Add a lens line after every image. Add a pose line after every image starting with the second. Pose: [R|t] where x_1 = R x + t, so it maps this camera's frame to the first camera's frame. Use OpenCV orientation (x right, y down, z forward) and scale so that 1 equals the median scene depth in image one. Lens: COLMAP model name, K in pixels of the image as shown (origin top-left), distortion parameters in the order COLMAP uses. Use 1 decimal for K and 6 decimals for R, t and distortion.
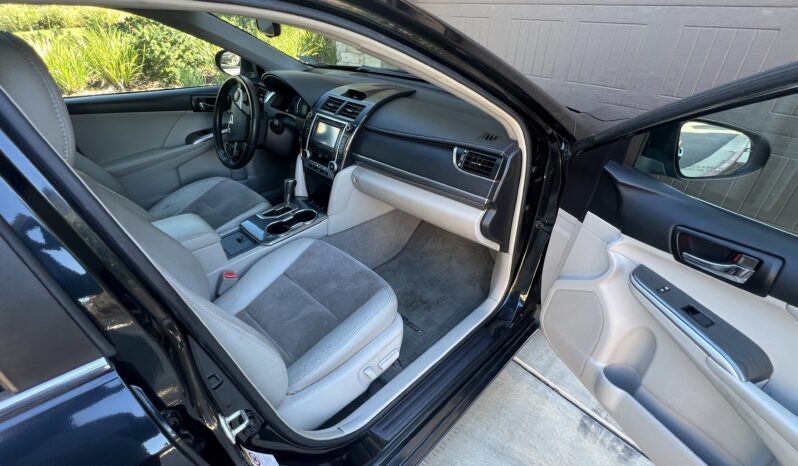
lens RADIAL K [[377.4, 0, 398.6], [0, 377.4, 234.3], [0, 0, 1]] dist [-0.004041, 0.001876]
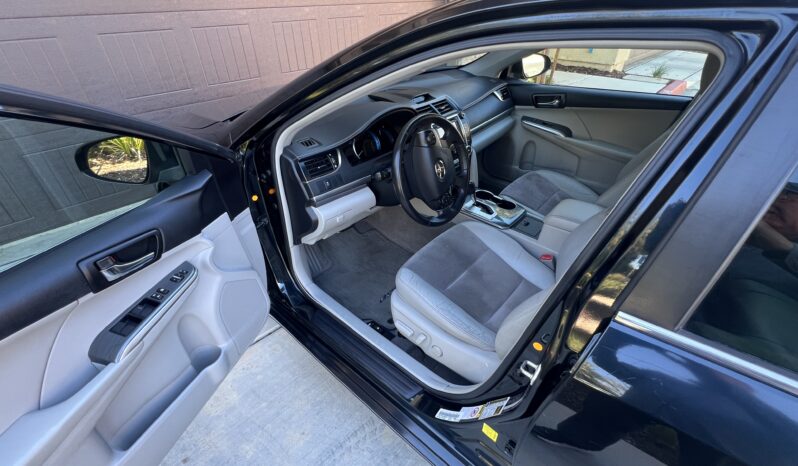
lens RADIAL K [[363.9, 0, 394.4], [0, 363.9, 232.8], [0, 0, 1]] dist [-0.002829, 0.000587]
pose [[-0.065929, -0.557925, 0.827269, -1.266393], [0.540419, 0.676985, 0.499639, -0.705889], [-0.838809, 0.480012, 0.256880, 1.011553]]
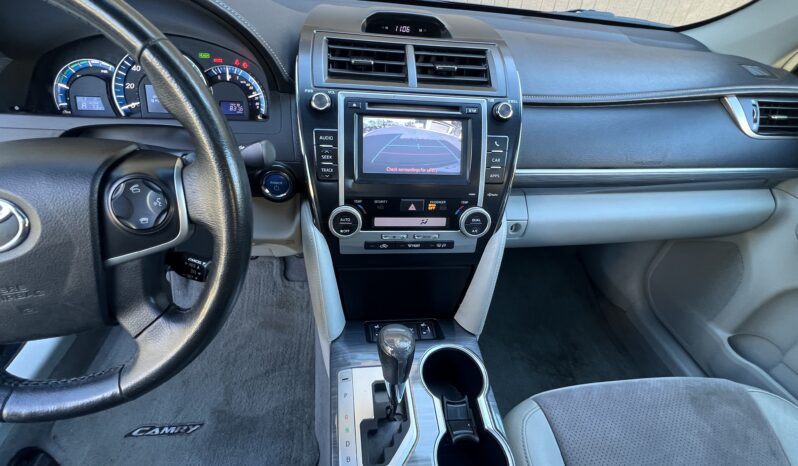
lens RADIAL K [[377.4, 0, 399.2], [0, 377.4, 236.2], [0, 0, 1]] dist [-0.004041, 0.001876]
pose [[0.606959, -0.419766, 0.674831, -0.477928], [0.351146, 0.903397, 0.246112, -0.282612], [-0.712950, 0.087584, 0.695724, 0.779186]]
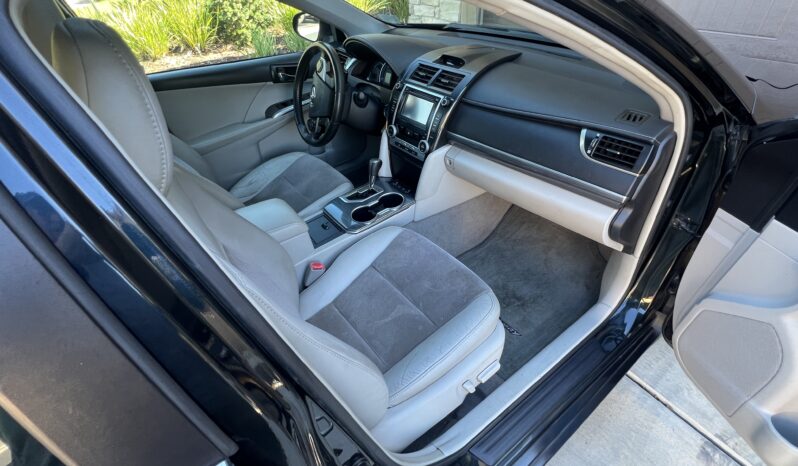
lens RADIAL K [[377.4, 0, 398.9], [0, 377.4, 234.4], [0, 0, 1]] dist [-0.004041, 0.001876]
pose [[0.987983, 0.038655, -0.149653, -0.089979], [-0.022794, 0.994075, 0.106283, -0.065290], [0.152875, -0.101595, 0.983010, 0.091960]]
